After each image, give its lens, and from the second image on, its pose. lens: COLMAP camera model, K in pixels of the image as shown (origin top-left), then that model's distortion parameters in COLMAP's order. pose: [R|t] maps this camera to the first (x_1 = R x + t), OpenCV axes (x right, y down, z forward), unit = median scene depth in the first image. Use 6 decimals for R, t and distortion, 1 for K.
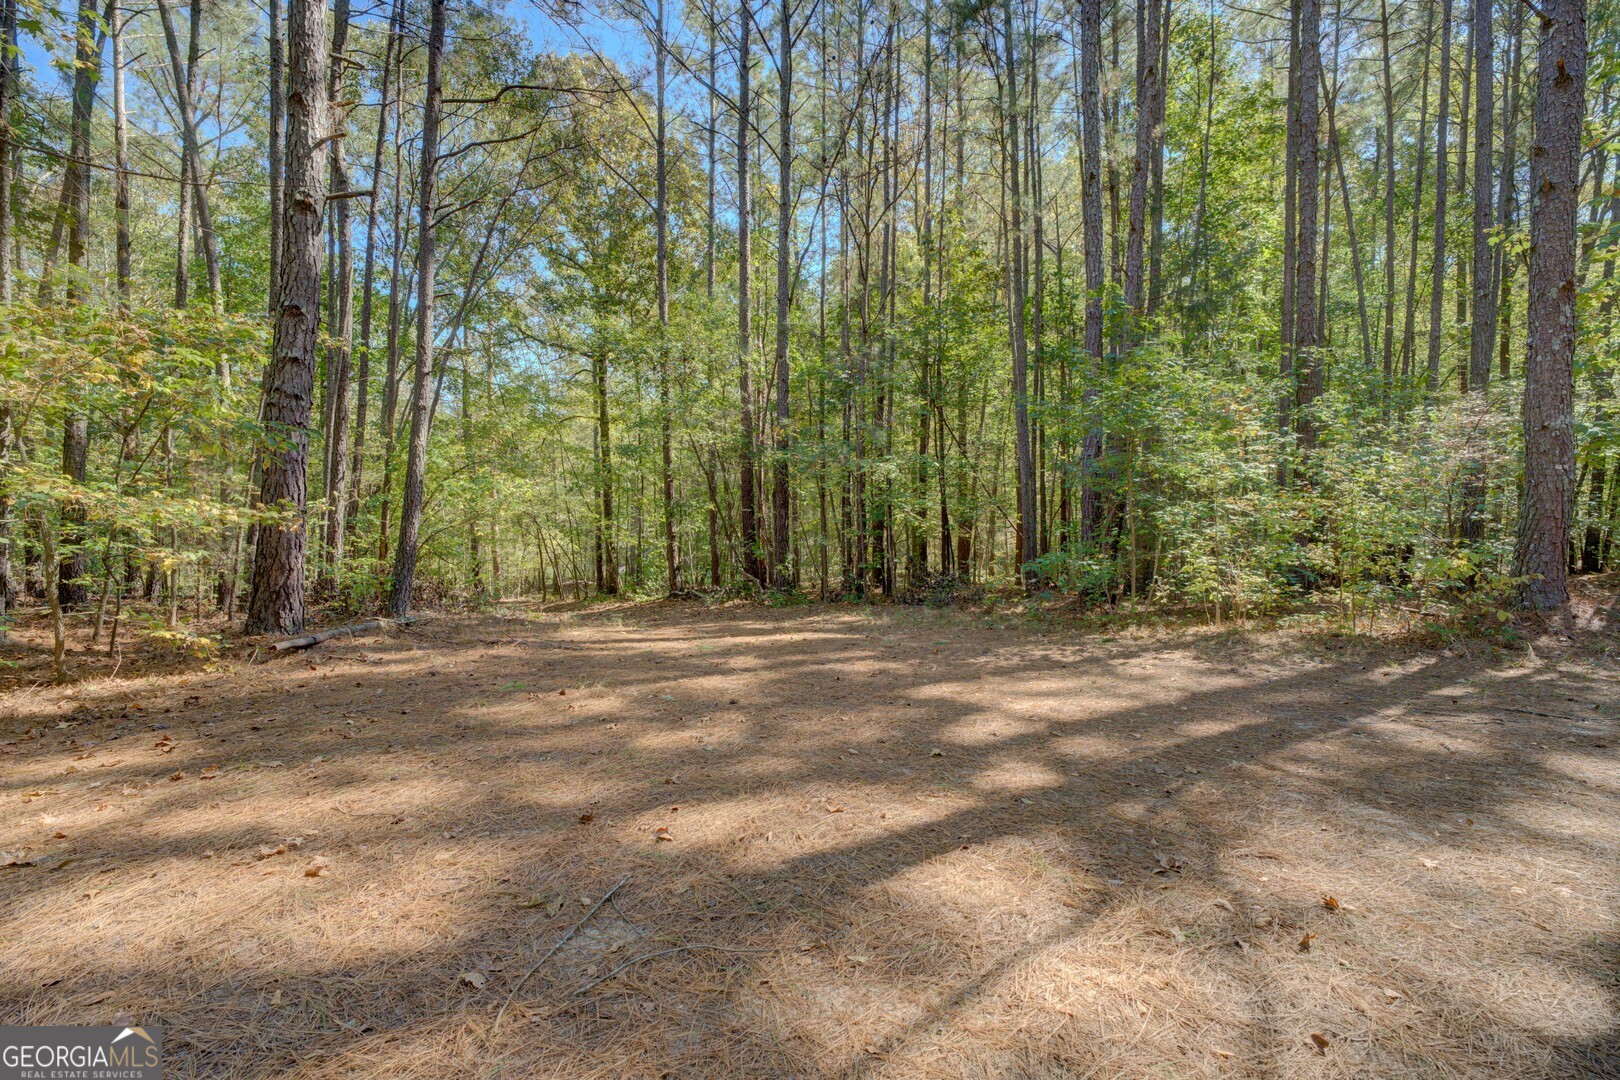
lens RADIAL K [[637.6, 0, 788.5], [0, 637.6, 542.7], [0, 0, 1]] dist [-0.032568, 0.004386]
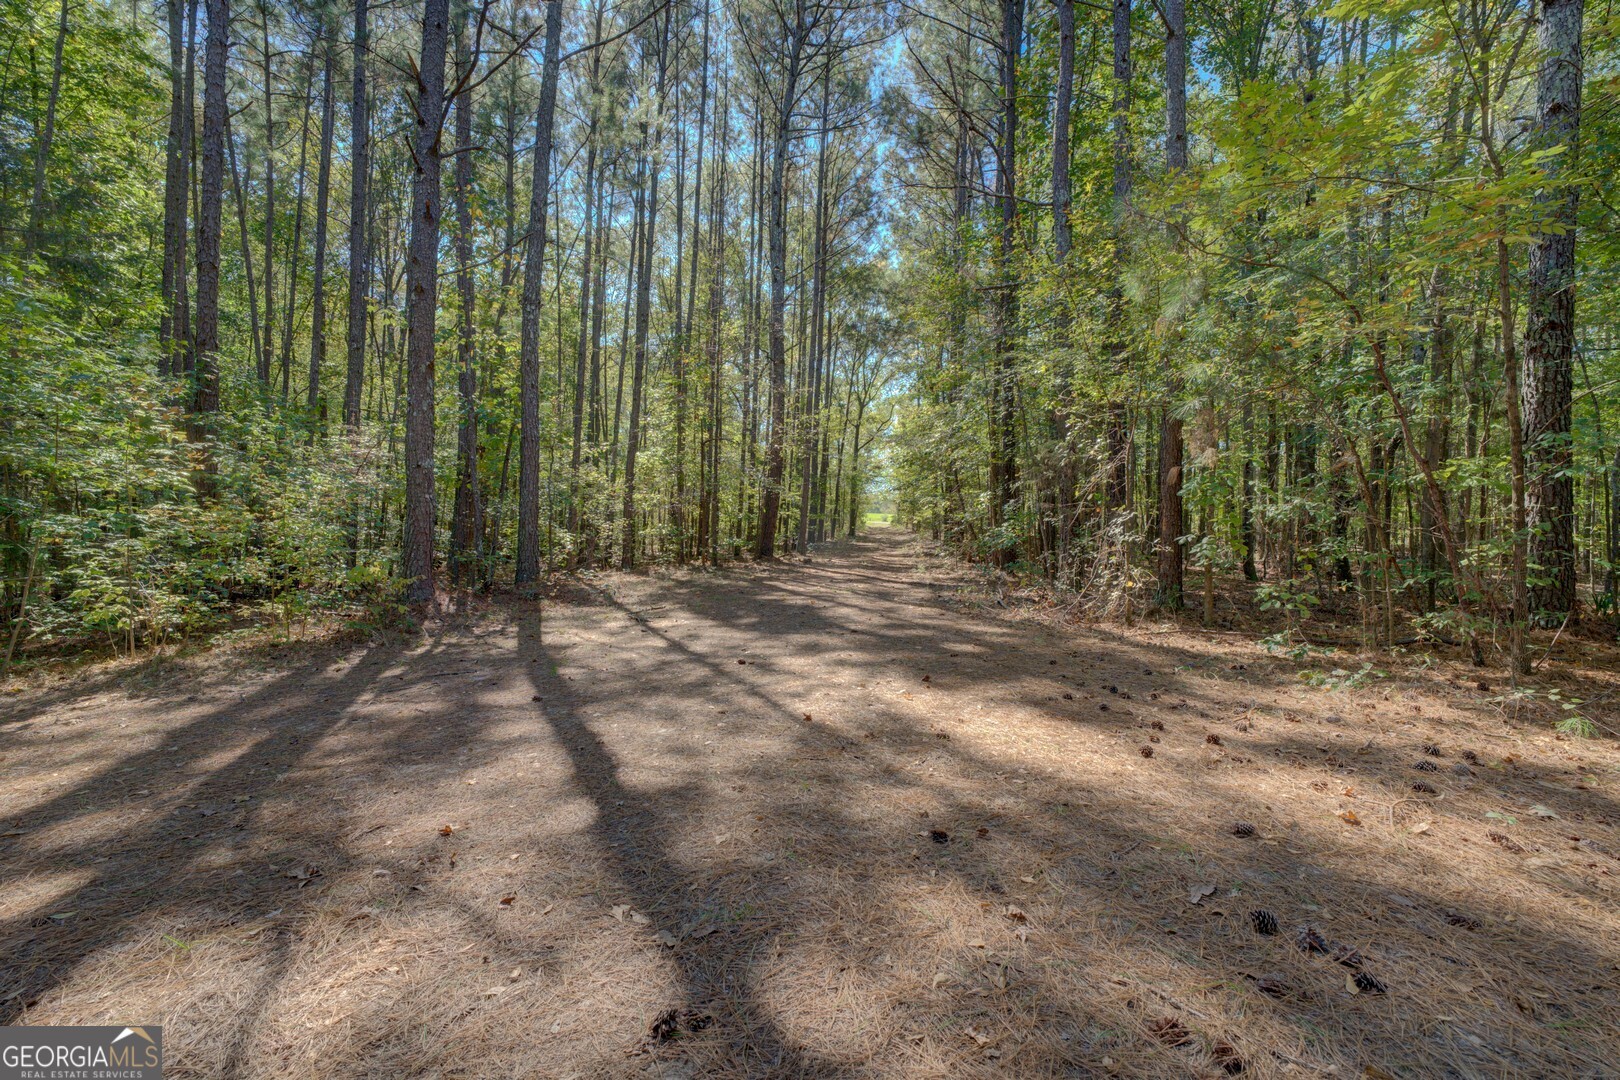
lens RADIAL K [[637.6, 0, 788.5], [0, 637.6, 542.7], [0, 0, 1]] dist [-0.032568, 0.004386]
pose [[0.141094, -0.003925, 0.989988, -0.113977], [0.025019, 0.999687, 0.000398, -0.002825], [-0.989680, 0.024712, 0.141148, 0.027903]]
